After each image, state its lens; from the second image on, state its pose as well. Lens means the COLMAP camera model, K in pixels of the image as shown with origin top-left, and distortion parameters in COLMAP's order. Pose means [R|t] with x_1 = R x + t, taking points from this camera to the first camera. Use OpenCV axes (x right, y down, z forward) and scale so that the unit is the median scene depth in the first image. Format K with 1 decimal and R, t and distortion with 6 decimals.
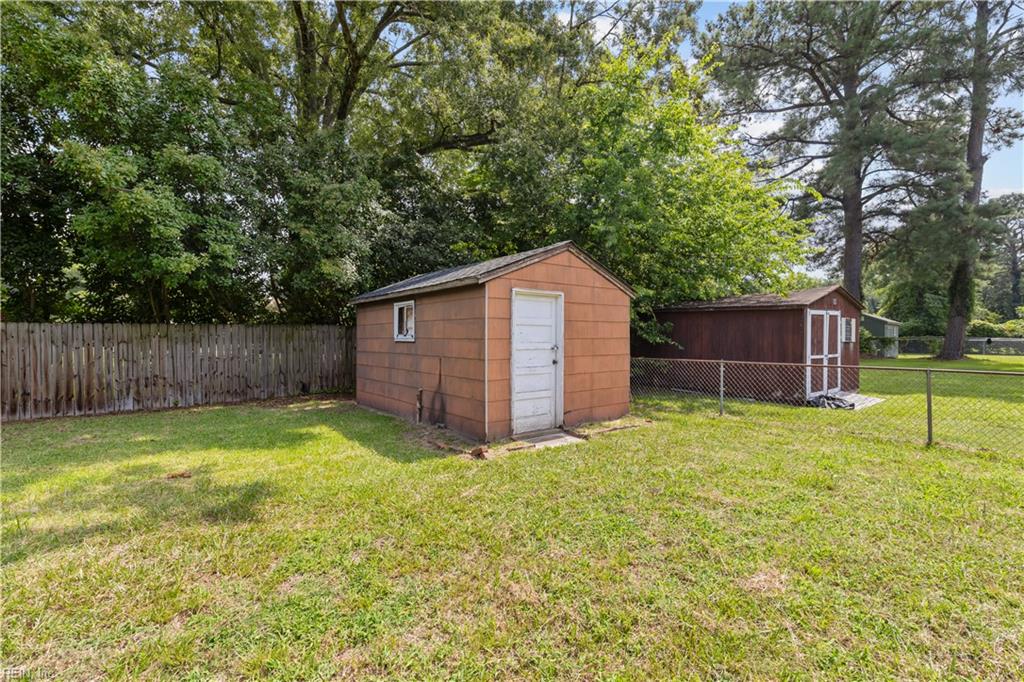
lens RADIAL K [[454.0, 0, 512.1], [0, 454.0, 339.9], [0, 0, 1]] dist [-0.000255, -0.000157]
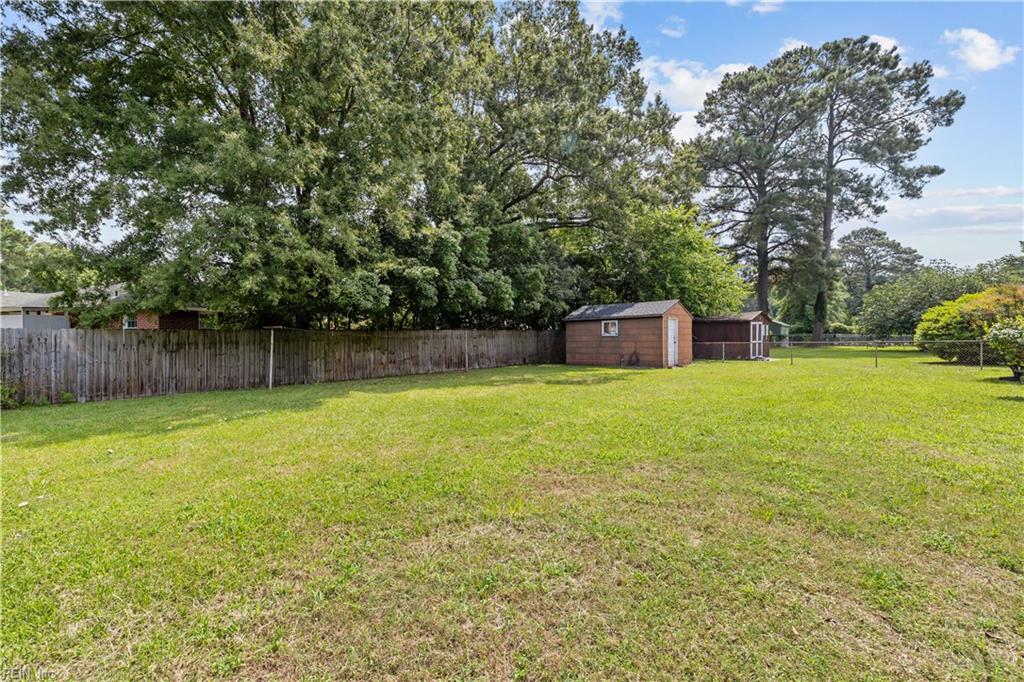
lens RADIAL K [[454.0, 0, 511.5], [0, 454.0, 345.7], [0, 0, 1]] dist [-0.000255, -0.000157]
pose [[0.988861, -0.012067, 0.148355, -0.977156], [0.010835, 0.999900, 0.009108, 0.023122], [-0.148450, -0.007399, 0.988892, -1.211959]]
